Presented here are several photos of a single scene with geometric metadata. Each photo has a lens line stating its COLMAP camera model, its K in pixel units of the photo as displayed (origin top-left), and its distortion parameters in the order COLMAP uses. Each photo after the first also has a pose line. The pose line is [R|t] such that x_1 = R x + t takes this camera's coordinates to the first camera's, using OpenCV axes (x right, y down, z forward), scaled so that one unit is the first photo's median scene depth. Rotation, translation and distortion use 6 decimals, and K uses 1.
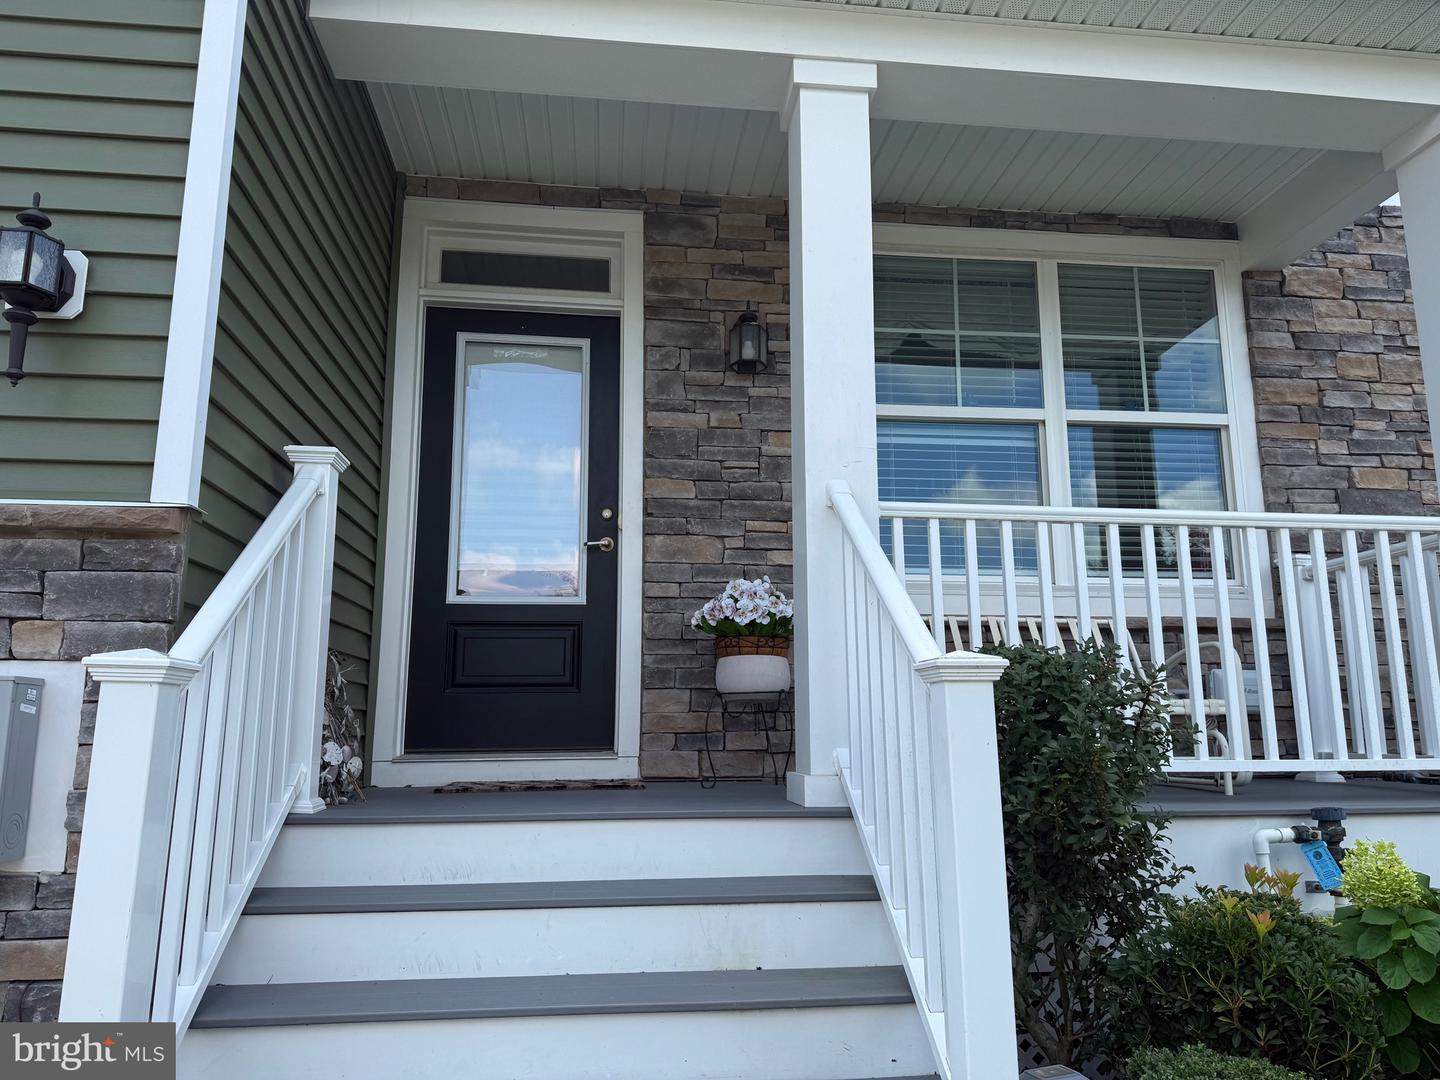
lens RADIAL K [[995.6, 0, 720.0], [0, 995.6, 540.0], [0, 0, 1]] dist [0.059181, -0.075521]
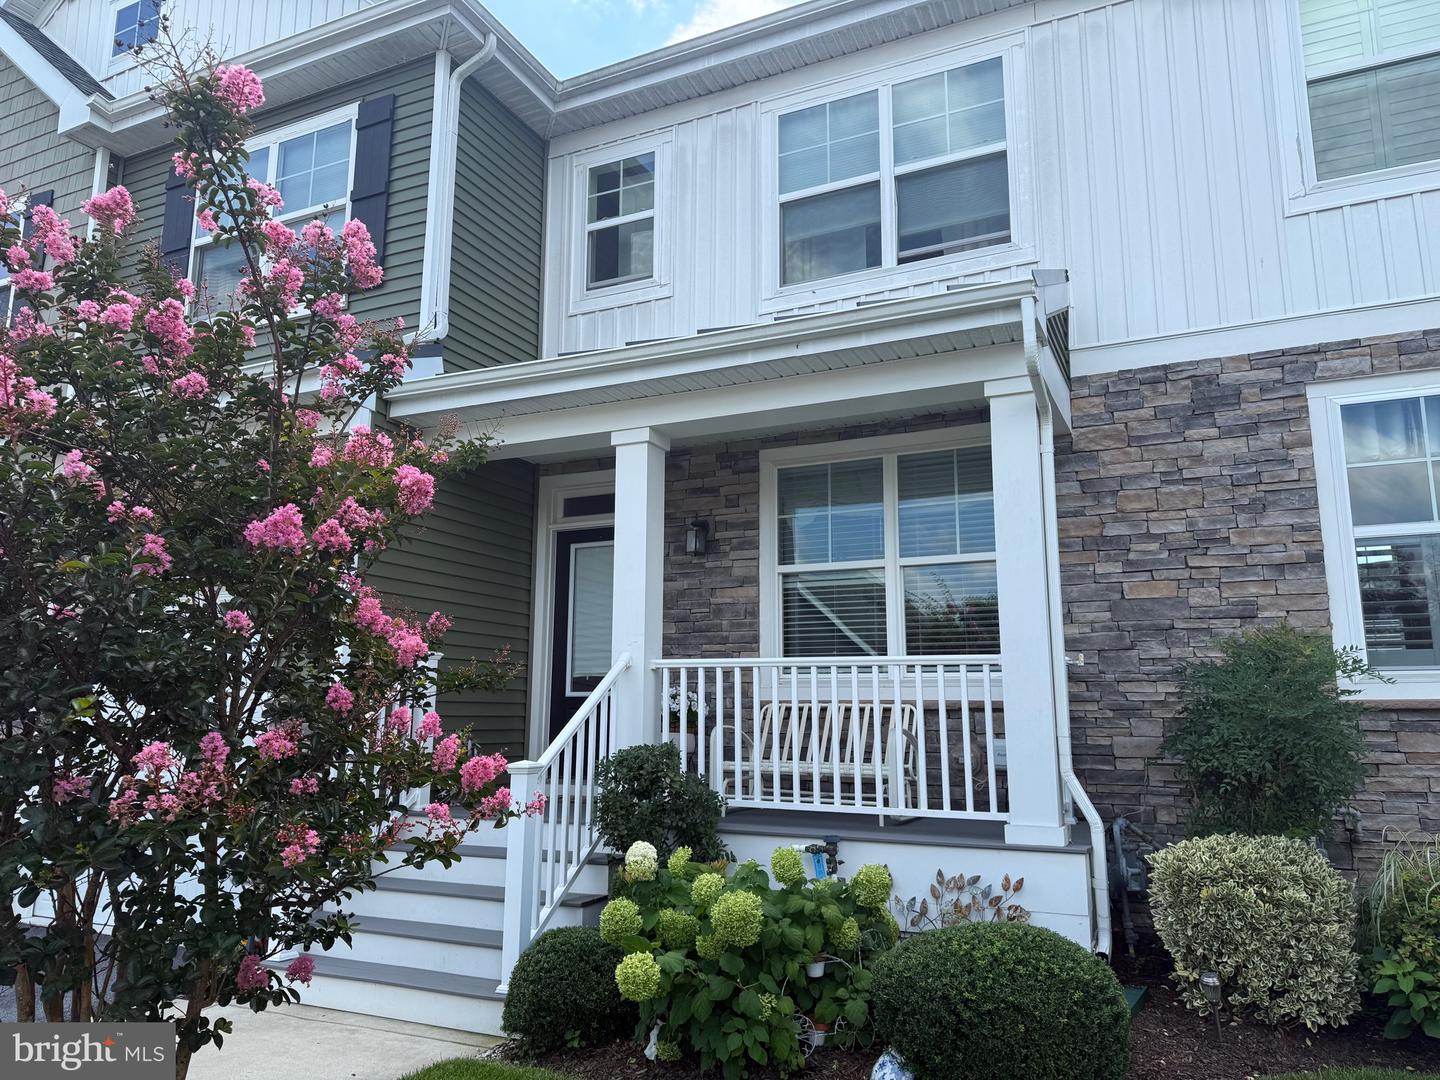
lens RADIAL K [[995.6, 0, 720.0], [0, 995.6, 540.0], [0, 0, 1]] dist [0.059181, -0.075521]
pose [[0.853822, -0.084916, -0.513592, 0.904762], [0.090013, 0.995828, -0.015005, -0.163997], [0.512724, -0.033418, 0.857903, -0.405886]]
